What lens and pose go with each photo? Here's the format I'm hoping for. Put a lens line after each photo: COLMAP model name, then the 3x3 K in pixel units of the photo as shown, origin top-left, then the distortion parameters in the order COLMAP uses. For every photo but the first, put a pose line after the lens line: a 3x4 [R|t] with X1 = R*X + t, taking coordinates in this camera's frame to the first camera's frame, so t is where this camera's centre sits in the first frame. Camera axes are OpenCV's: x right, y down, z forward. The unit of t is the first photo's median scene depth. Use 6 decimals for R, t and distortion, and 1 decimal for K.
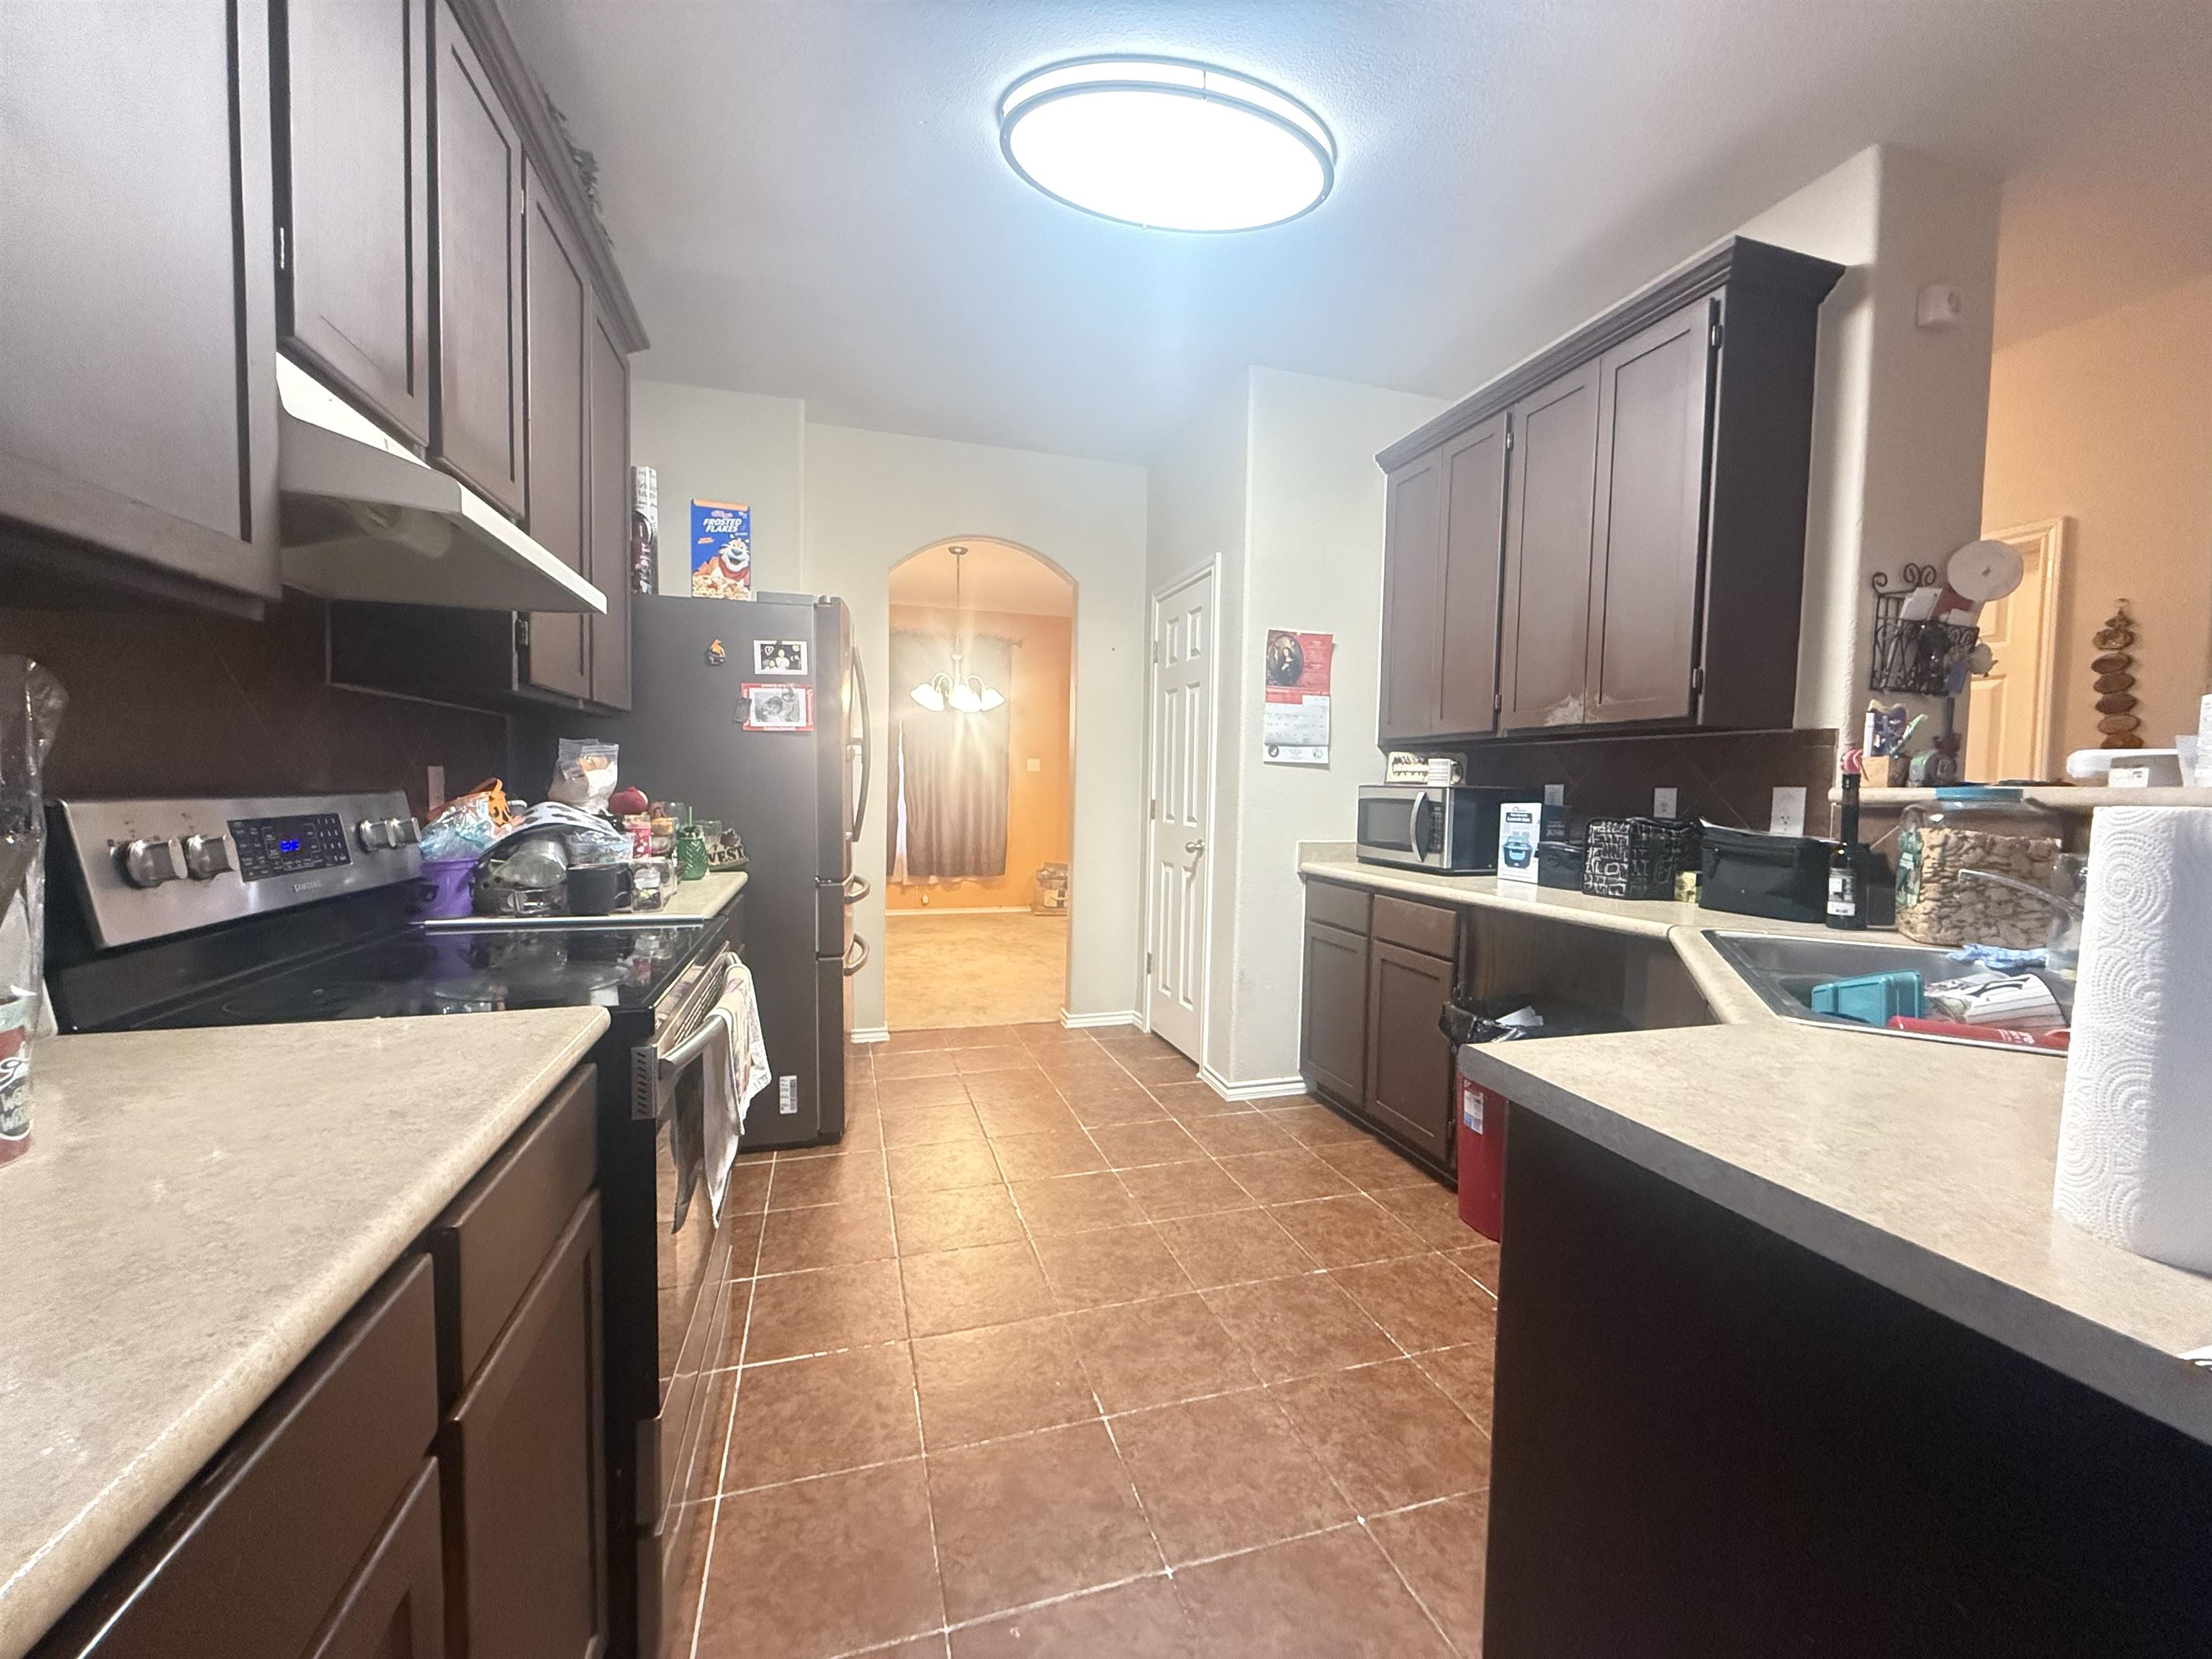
lens RADIAL K [[877.4, 0, 1106.0], [0, 877.4, 829.5], [0, 0, 1]] dist [-0.000166, 0.000266]
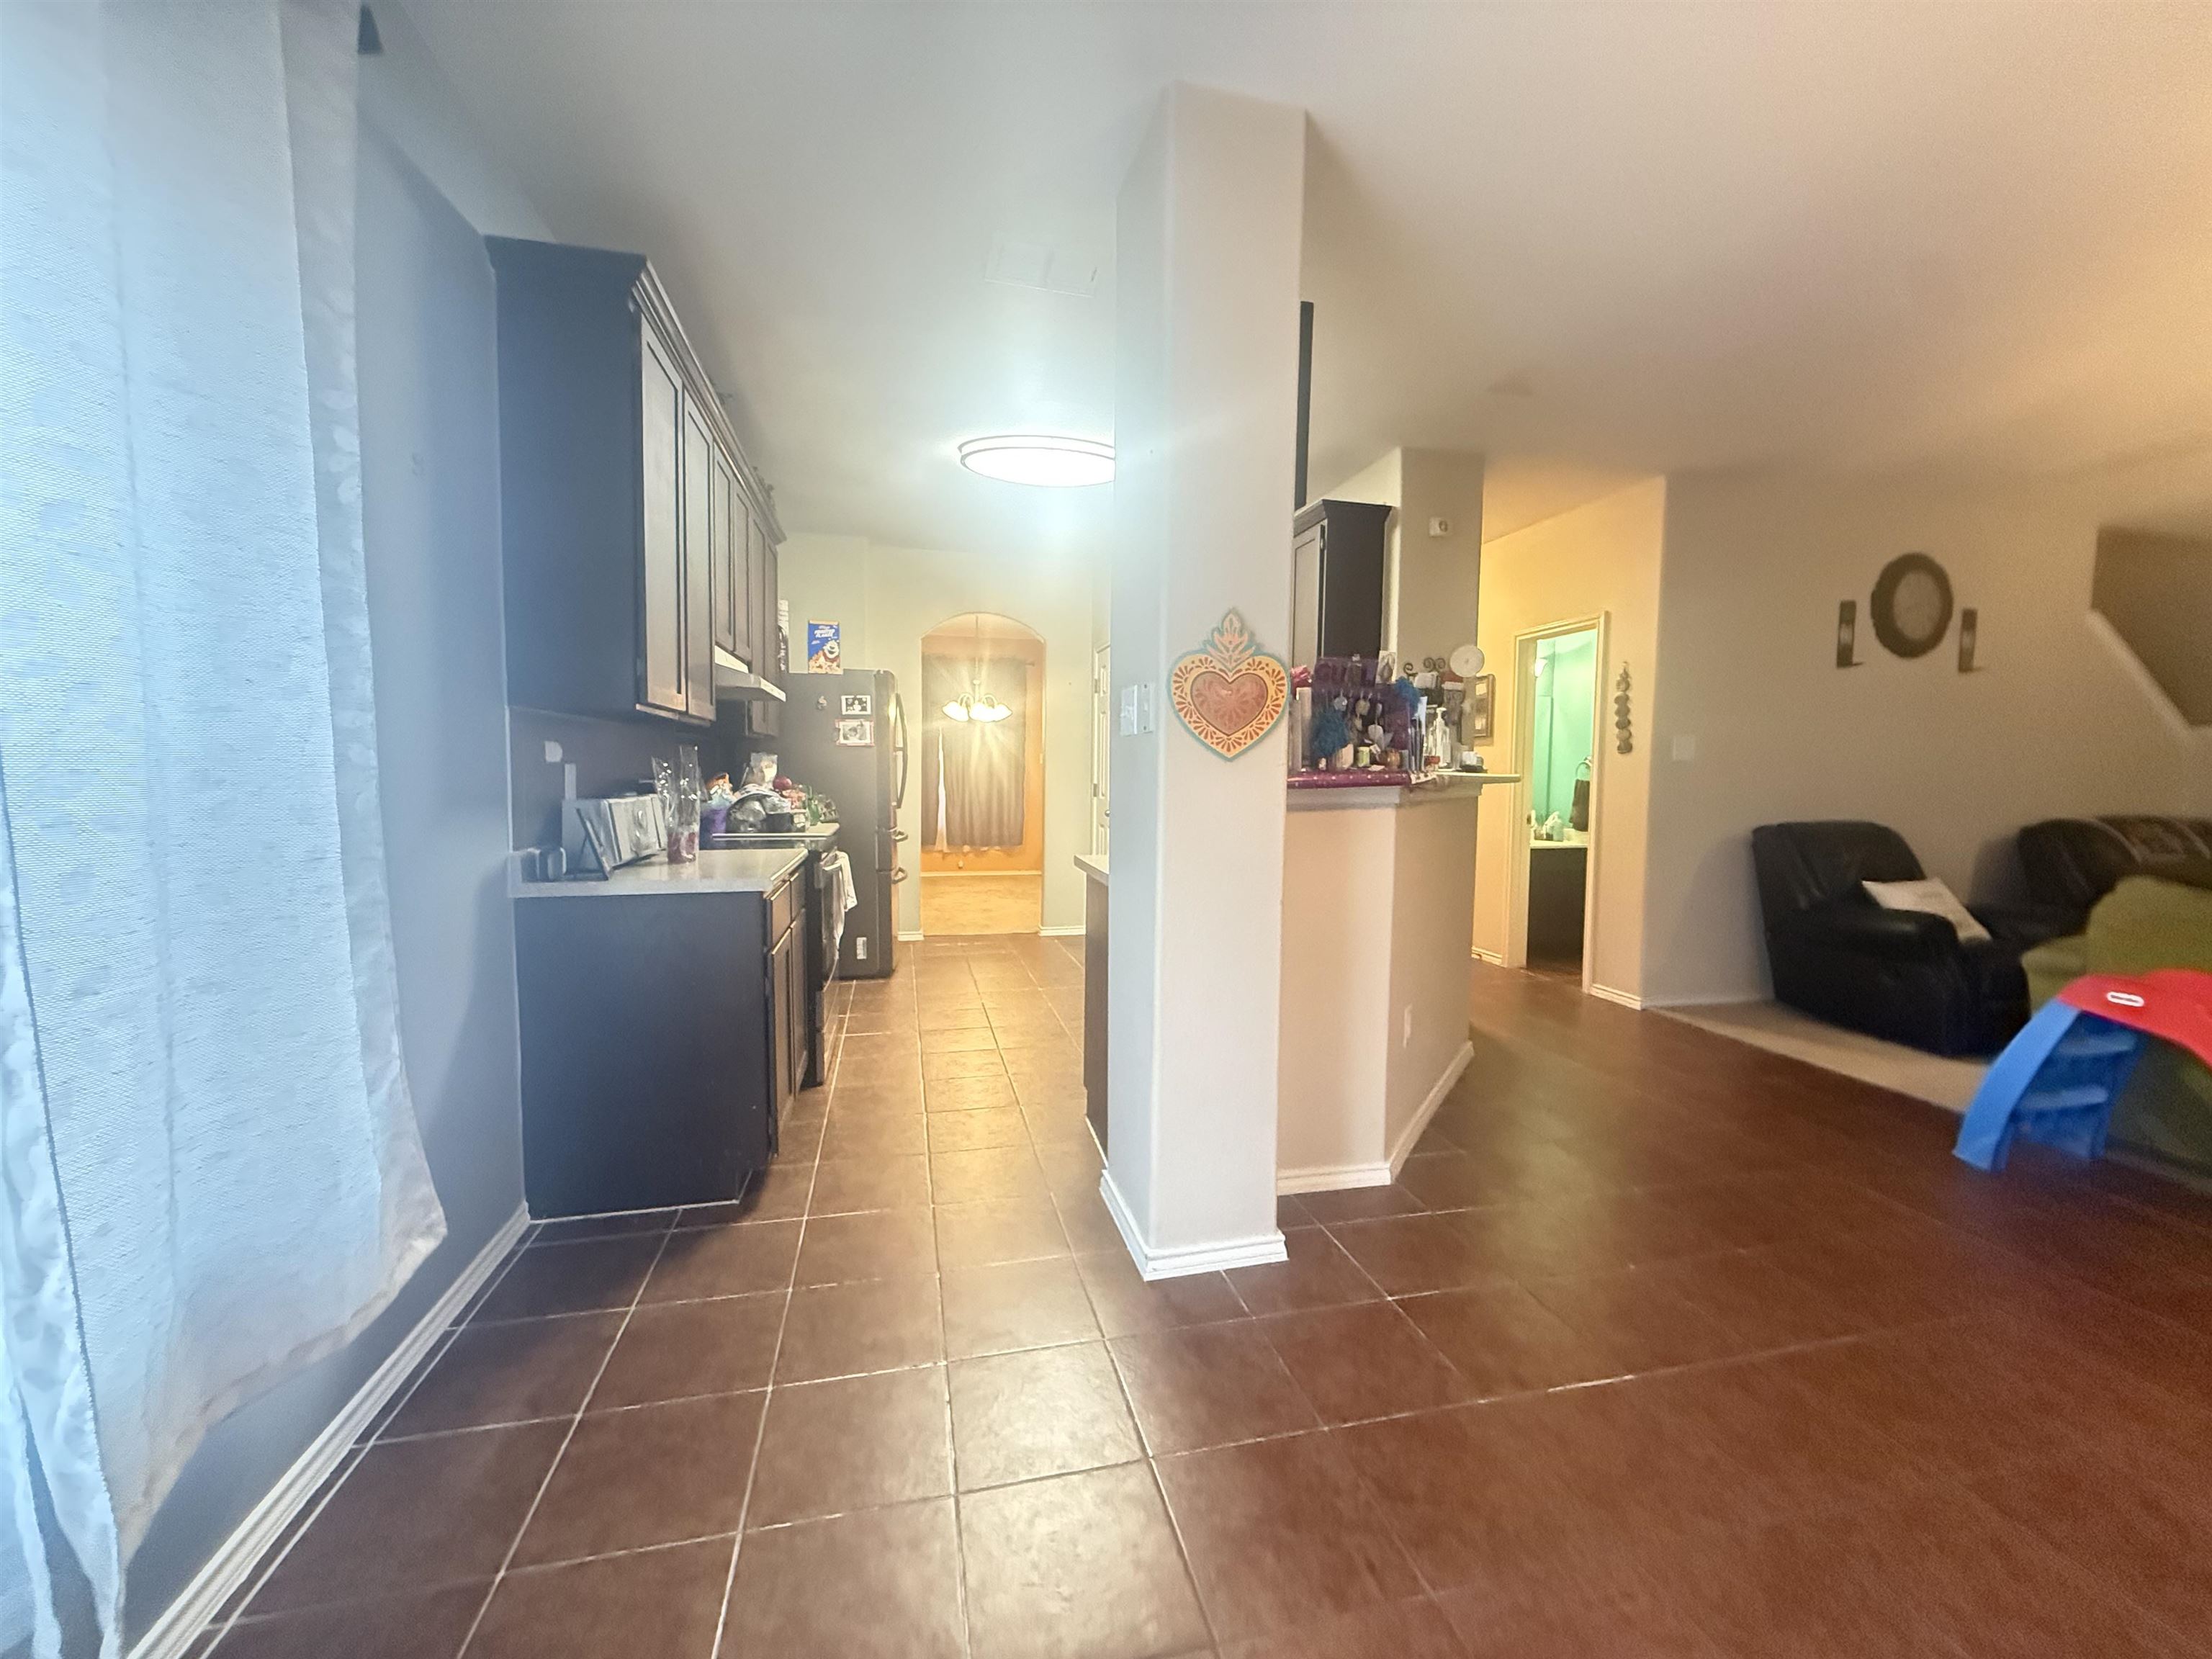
lens RADIAL K [[877.4, 0, 1106.0], [0, 877.4, 829.5], [0, 0, 1]] dist [-0.000166, 0.000266]
pose [[0.997894, -0.002195, -0.064829, 0.263241], [0.002938, 0.999931, 0.011361, 0.042469], [0.064800, -0.011527, 0.997832, -0.784019]]
